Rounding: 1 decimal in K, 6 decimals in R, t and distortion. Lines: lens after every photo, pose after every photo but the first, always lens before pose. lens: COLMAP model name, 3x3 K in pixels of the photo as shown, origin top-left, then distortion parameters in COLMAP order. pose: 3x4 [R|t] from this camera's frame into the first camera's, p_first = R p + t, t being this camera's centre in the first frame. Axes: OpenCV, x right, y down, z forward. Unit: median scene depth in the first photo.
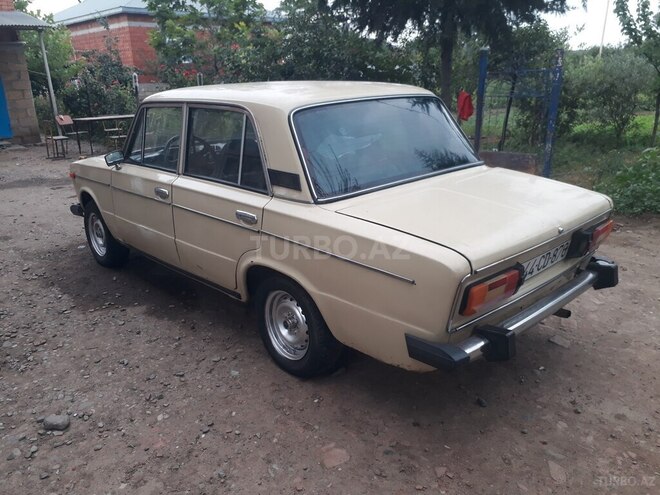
lens RADIAL K [[531.6, 0, 327.8], [0, 531.6, 245.3], [0, 0, 1]] dist [0.035260, -0.058026]
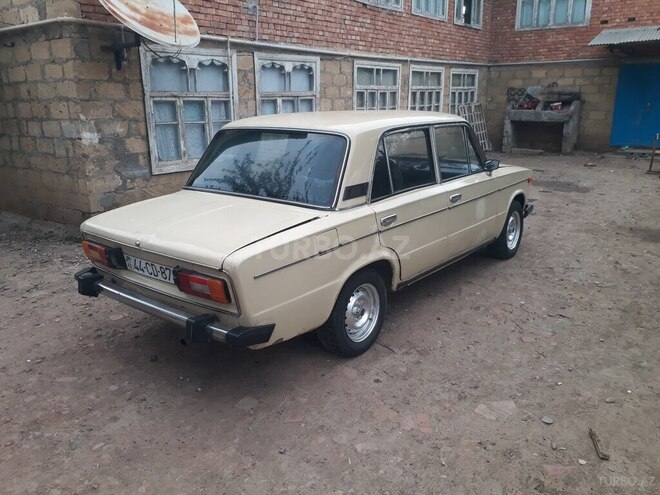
lens RADIAL K [[531.6, 0, 327.8], [0, 531.6, 245.3], [0, 0, 1]] dist [0.035260, -0.058026]
pose [[0.151619, 0.290873, -0.944672, 1.460836], [-0.294384, 0.925638, 0.237764, -0.389530], [0.943583, 0.242047, 0.225972, 1.002139]]
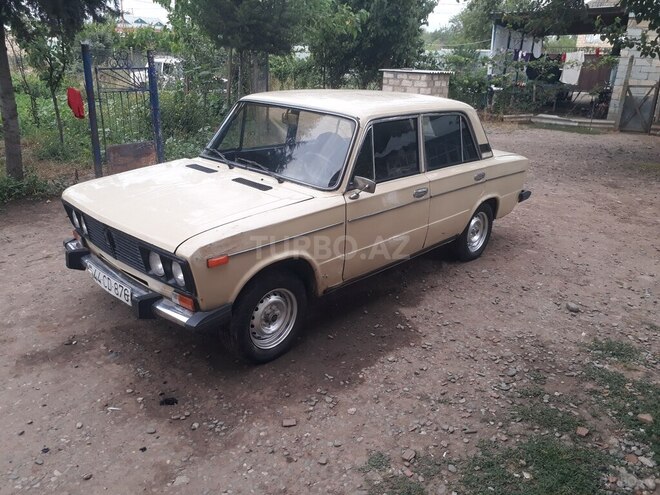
lens RADIAL K [[531.6, 0, 327.8], [0, 531.6, 245.3], [0, 0, 1]] dist [0.035260, -0.058026]
pose [[-0.071691, -0.313099, 0.947011, -1.799229], [0.263206, 0.909861, 0.320742, -0.525937], [-0.962072, 0.272253, 0.017181, 1.515748]]
